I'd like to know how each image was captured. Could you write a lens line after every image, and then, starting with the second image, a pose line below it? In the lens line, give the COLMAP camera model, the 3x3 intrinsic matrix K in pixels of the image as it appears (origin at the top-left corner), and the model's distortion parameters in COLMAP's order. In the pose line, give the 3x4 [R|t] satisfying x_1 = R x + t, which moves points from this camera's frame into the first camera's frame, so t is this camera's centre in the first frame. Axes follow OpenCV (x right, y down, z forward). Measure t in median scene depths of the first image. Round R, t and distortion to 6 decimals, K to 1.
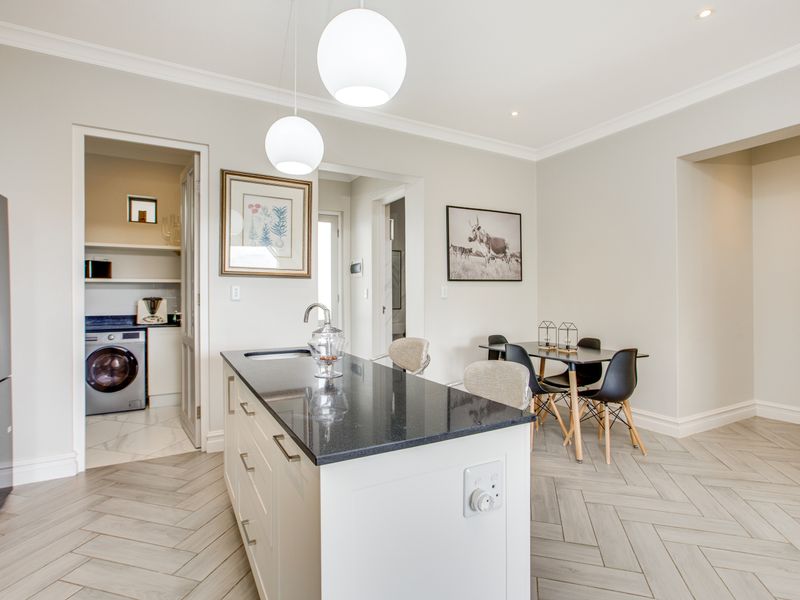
lens RADIAL K [[420.2, 0, 394.5], [0, 420.2, 292.1], [0, 0, 1]] dist [-0.037262, 0.021524]
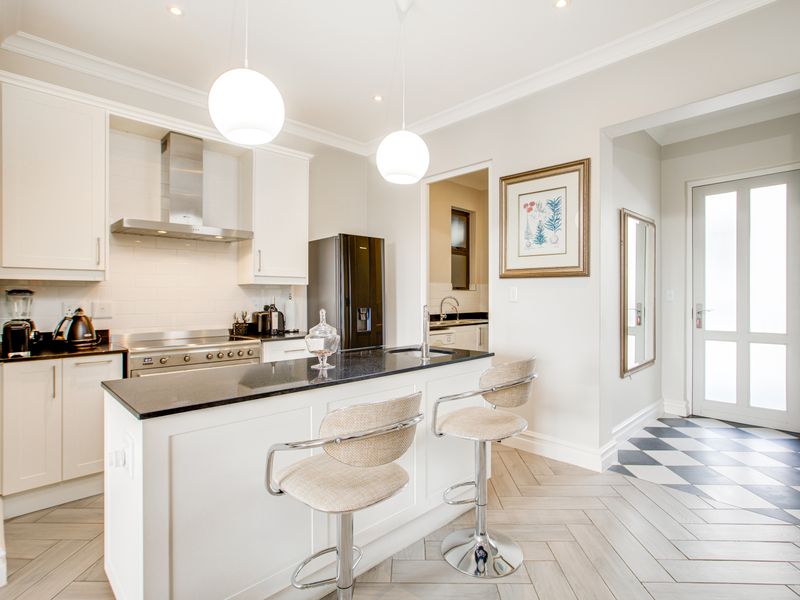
lens RADIAL K [[420.2, 0, 403.5], [0, 420.2, 292.6], [0, 0, 1]] dist [-0.037262, 0.021524]
pose [[0.266105, -0.007494, -0.963915, 0.395639], [0.011166, 0.999927, -0.004691, -0.000743], [0.963879, -0.009515, 0.266169, 0.349895]]
